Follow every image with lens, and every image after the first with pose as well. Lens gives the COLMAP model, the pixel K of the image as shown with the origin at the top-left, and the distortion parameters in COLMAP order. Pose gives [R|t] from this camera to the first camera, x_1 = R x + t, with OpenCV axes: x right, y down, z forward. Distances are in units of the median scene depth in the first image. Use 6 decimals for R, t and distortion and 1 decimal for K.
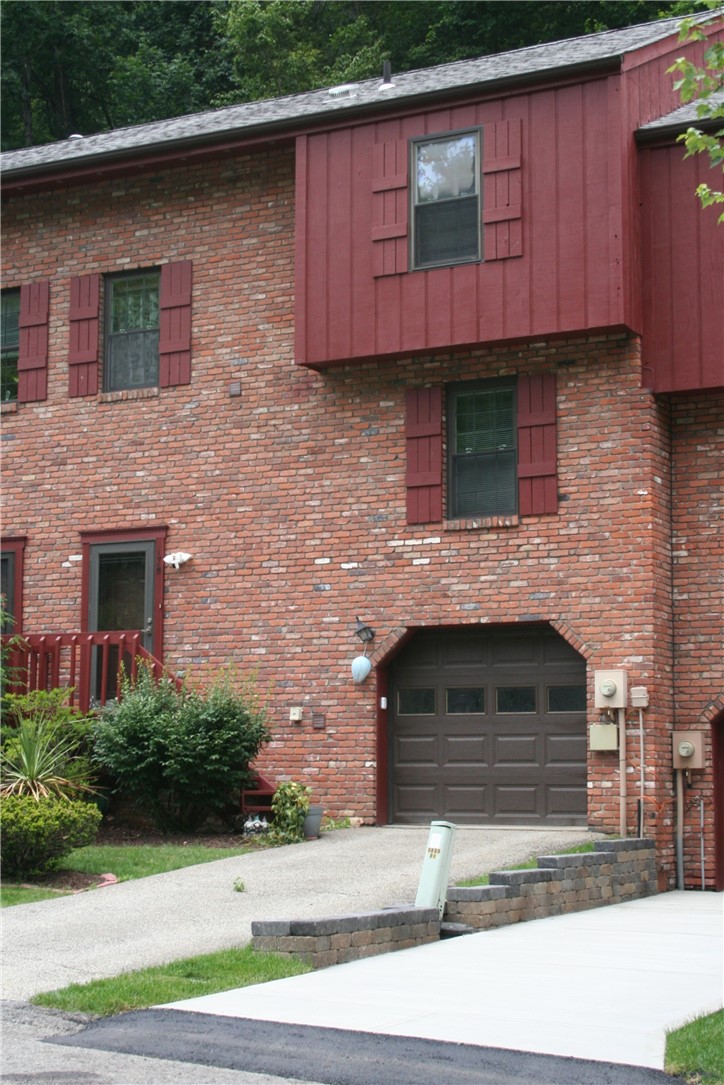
lens RADIAL K [[1921.4, 0, 362.9], [0, 1921.4, 542.4], [0, 0, 1]] dist [-0.015132, 0.000000]
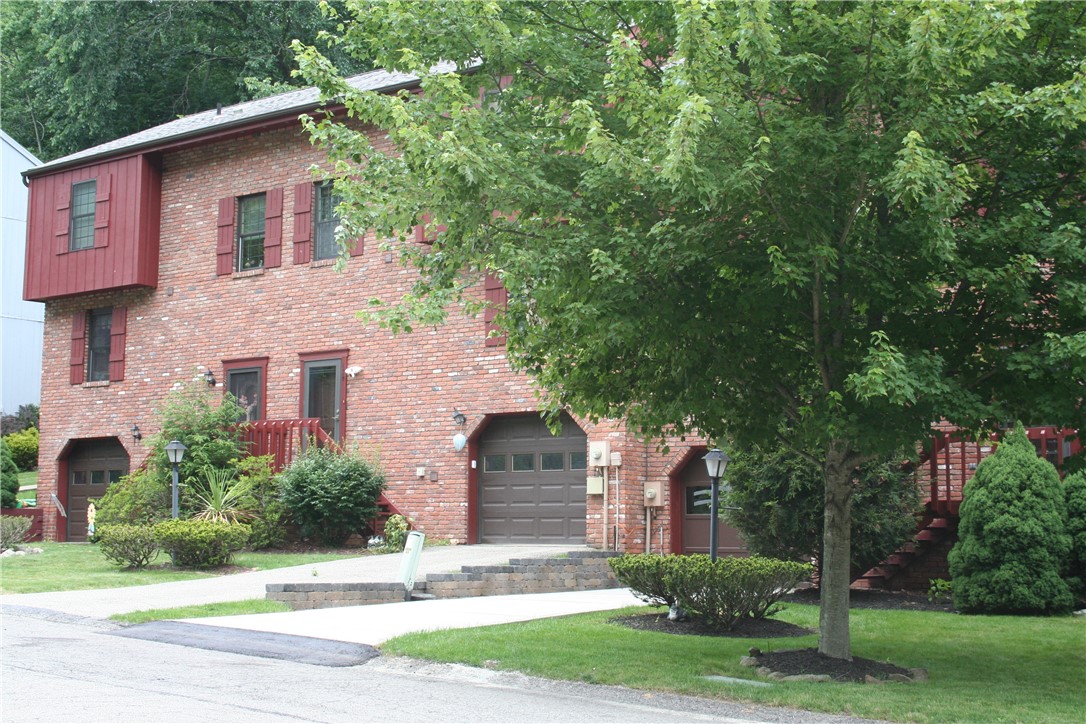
lens RADIAL K [[1595.6, 0, 542.6], [0, 1595.6, 363.0], [0, 0, 1]] dist [-0.080672, 0.000000]
pose [[0.988486, -0.012179, -0.150820, 0.253054], [0.013727, 0.999863, 0.009228, -0.007285], [0.150687, -0.011192, 0.988518, -0.234640]]
